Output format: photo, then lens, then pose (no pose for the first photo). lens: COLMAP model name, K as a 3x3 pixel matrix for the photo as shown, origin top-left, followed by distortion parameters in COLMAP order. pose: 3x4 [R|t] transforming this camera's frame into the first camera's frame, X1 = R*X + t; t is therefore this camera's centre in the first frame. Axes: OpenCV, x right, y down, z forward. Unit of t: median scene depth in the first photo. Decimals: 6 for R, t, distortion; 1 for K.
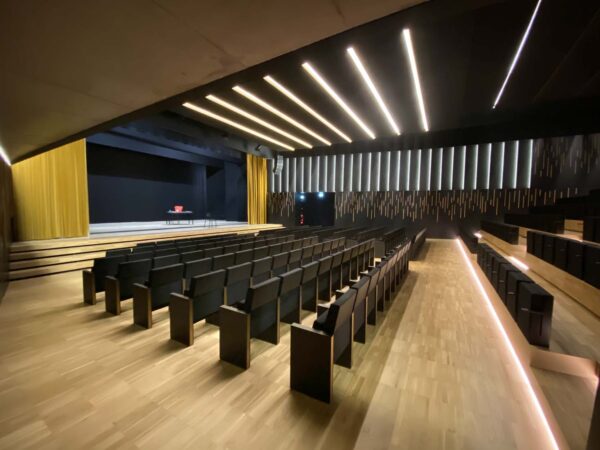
lens RADIAL K [[234.9, 0, 297.2], [0, 234.9, 226.2], [0, 0, 1]] dist [-0.008240, -0.009499]
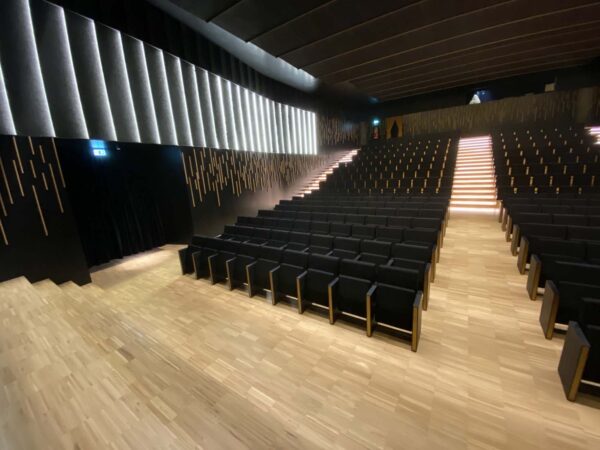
lens RADIAL K [[234.9, 0, 299.7], [0, 234.9, 224.1], [0, 0, 1]] dist [-0.008240, -0.009499]
pose [[0.063315, -0.242830, 0.968000, -0.290556], [0.135104, 0.963103, 0.232765, -0.082525], [-0.988806, 0.116043, 0.093786, 0.798068]]
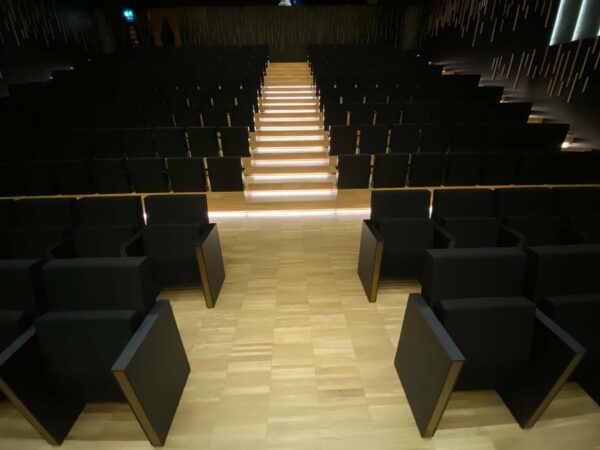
lens RADIAL K [[234.9, 0, 298.6], [0, 234.9, 224.0], [0, 0, 1]] dist [-0.008240, -0.009499]
pose [[-0.540339, -0.379793, 0.750860, 0.135525], [0.056484, 0.873959, 0.482706, -0.030473], [-0.839550, 0.303236, -0.450782, 0.513624]]
